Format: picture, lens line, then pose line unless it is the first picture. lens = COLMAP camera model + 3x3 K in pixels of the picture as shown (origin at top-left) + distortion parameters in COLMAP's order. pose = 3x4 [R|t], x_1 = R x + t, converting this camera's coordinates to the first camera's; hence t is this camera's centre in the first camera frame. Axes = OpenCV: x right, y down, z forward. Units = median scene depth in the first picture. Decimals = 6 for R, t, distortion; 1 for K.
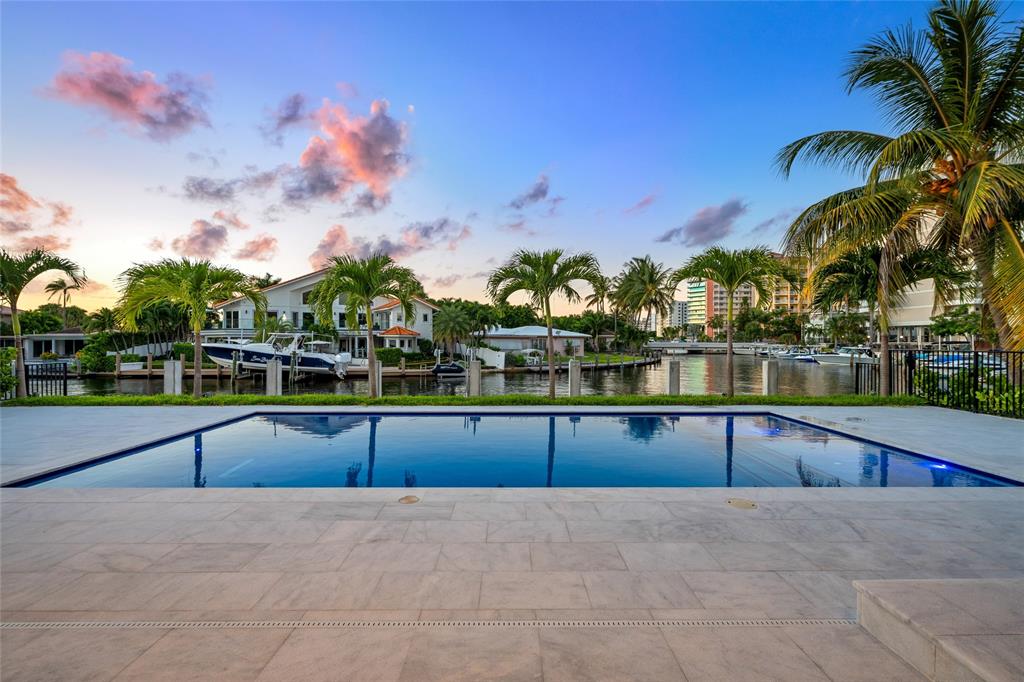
lens RADIAL K [[463.2, 0, 510.6], [0, 463.2, 348.9], [0, 0, 1]] dist [-0.001638, -0.000106]
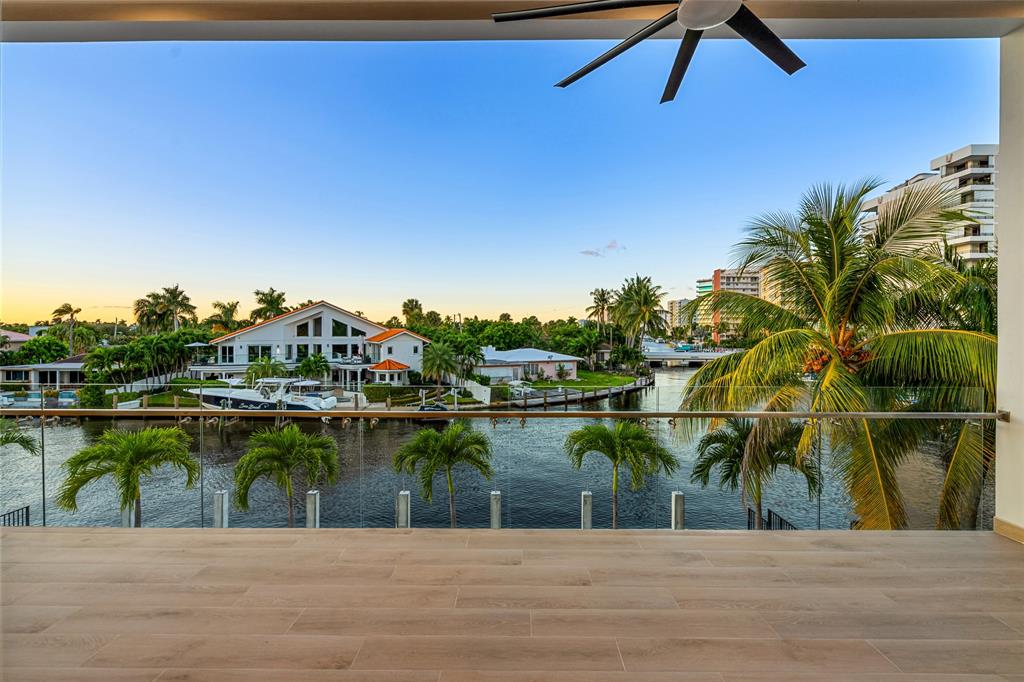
lens RADIAL K [[464.1, 0, 514.3], [0, 464.1, 338.6], [0, 0, 1]] dist [-0.000849, -0.000135]
pose [[0.999851, 0.002022, -0.017139, 0.053807], [-0.002148, 0.999970, -0.007381, -0.088731], [0.017124, 0.007417, 0.999826, -0.022807]]
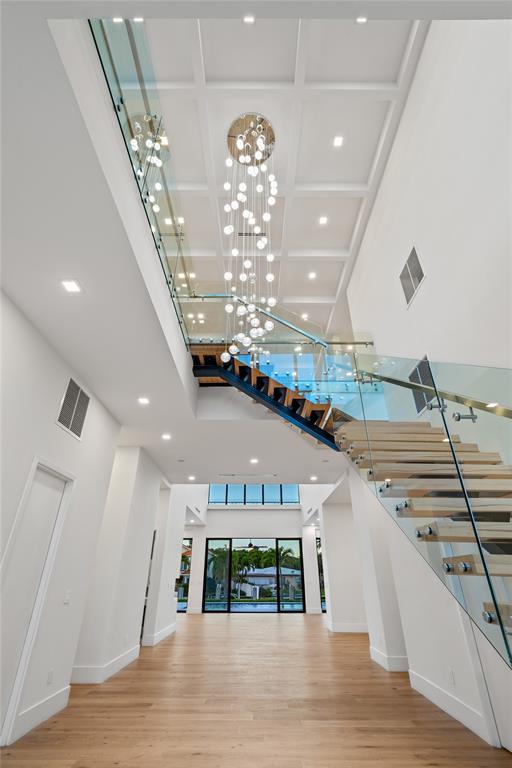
lens RADIAL K [[347.4, 0, 256.0], [0, 347.4, 384.0], [0, 0, 1]] dist [-0.001638, -0.000106]
pose [[0.999954, -0.008470, -0.004546, -0.009149], [0.005046, 0.865040, -0.501677, 0.003813], [0.008182, 0.501631, 0.865043, -0.392314]]
